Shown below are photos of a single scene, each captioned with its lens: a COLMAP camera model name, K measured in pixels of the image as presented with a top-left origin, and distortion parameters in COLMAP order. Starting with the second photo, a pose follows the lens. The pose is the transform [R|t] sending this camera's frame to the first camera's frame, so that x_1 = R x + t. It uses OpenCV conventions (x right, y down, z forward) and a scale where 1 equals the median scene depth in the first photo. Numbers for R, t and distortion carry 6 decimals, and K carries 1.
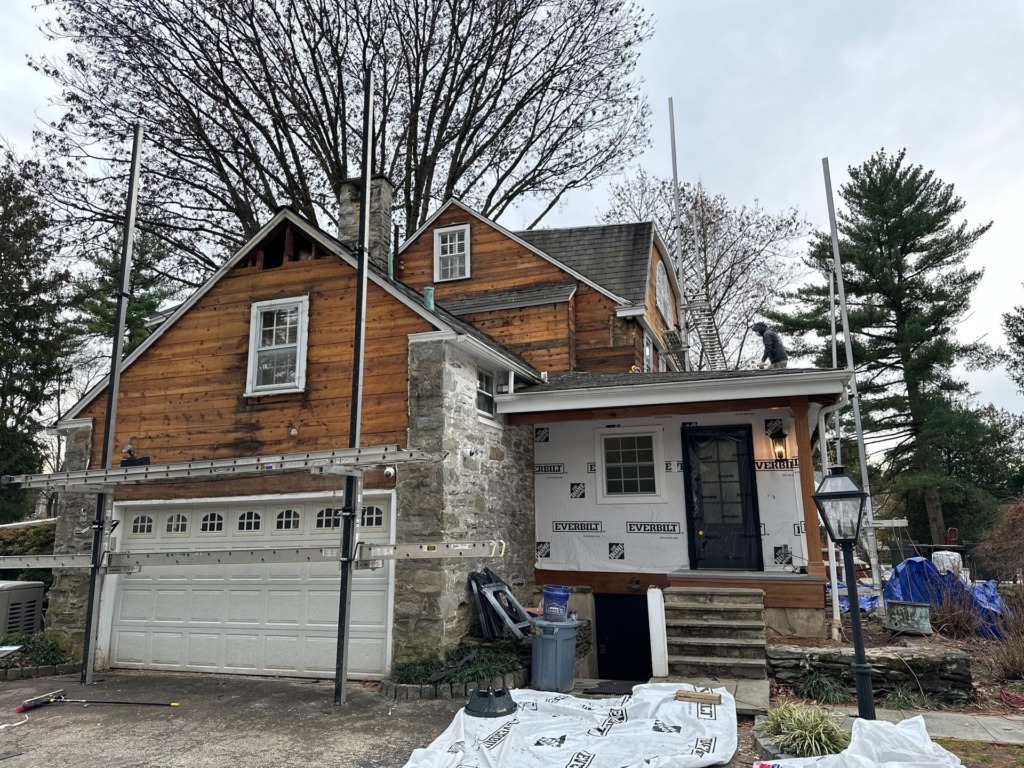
lens RADIAL K [[722.8, 0, 523.6], [0, 722.8, 376.2], [0, 0, 1]] dist [0.102715, -0.140596]
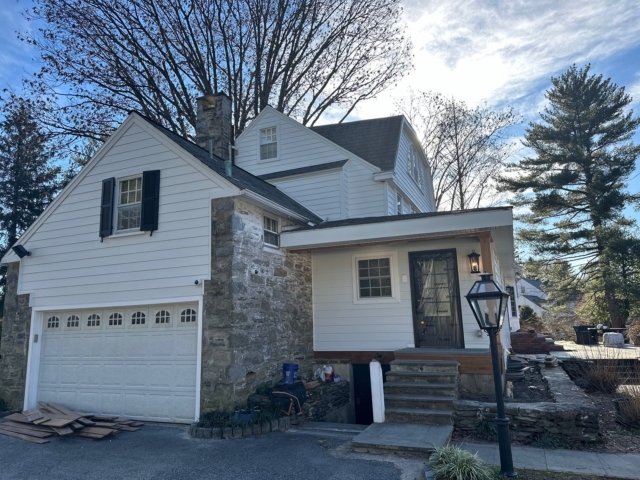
lens RADIAL K [[451.5, 0, 320.0], [0, 451.5, 240.0], [0, 0, 1]] dist [0.091015, -0.116762]
pose [[0.997017, -0.025722, -0.072765, 0.039694], [0.027954, 0.999164, 0.029831, 0.005571], [0.071937, -0.031776, 0.996903, 0.028790]]
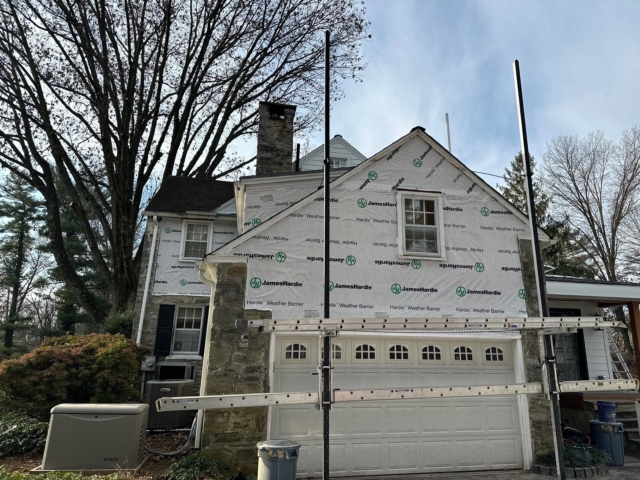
lens RADIAL K [[454.8, 0, 344.4], [0, 454.8, 242.7], [0, 0, 1]] dist [0.116488, -0.200968]
pose [[0.859643, 0.151173, 0.488018, -0.289835], [-0.125064, 0.988424, -0.085885, 0.027728], [-0.495352, 0.012797, 0.868598, 0.107232]]
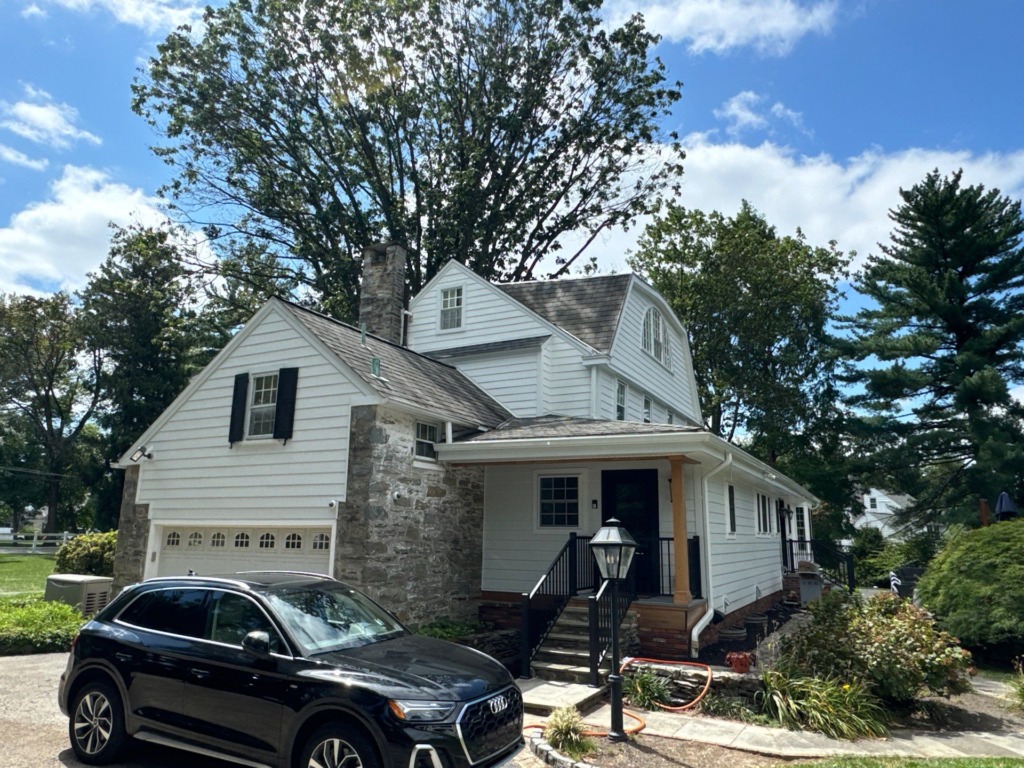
lens RADIAL K [[711.9, 0, 512.0], [0, 711.9, 384.0], [0, 0, 1]] dist [0.001467, 0.001385]
pose [[0.986070, -0.002618, -0.166313, 0.100222], [0.002050, 0.999991, -0.003586, -0.023903], [0.166321, 0.003195, 0.986066, -0.053789]]
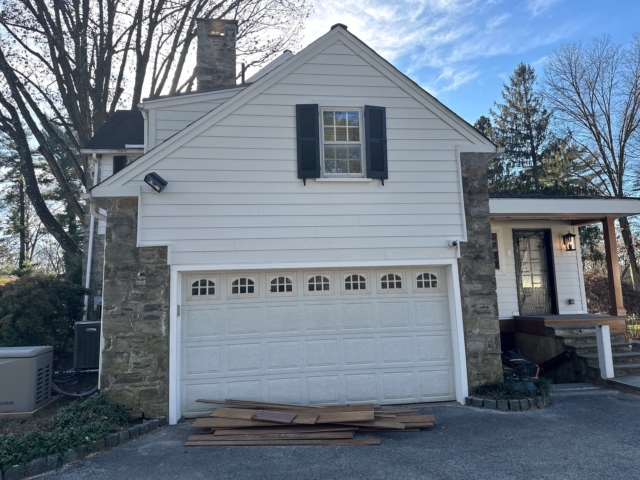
lens RADIAL K [[451.5, 0, 320.0], [0, 451.5, 240.0], [0, 0, 1]] dist [0.091015, -0.116762]
pose [[0.895409, 0.043578, 0.443106, -0.229774], [-0.076810, 0.995397, 0.057320, 0.026860], [-0.438568, -0.085360, 0.894635, 0.109499]]
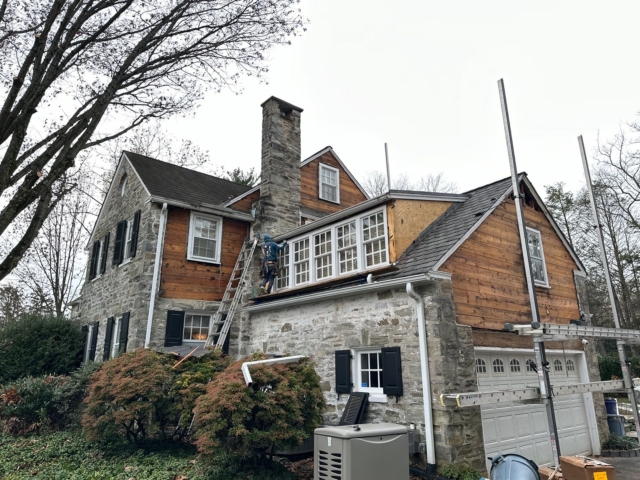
lens RADIAL K [[474.1, 0, 320.0], [0, 474.1, 240.0], [0, 0, 1]] dist [0.001983, 0.000183]
pose [[0.521341, 0.244138, 0.817680, -0.479327], [-0.171770, 0.968612, -0.179684, 0.063657], [-0.835882, -0.046776, 0.546913, 0.272858]]
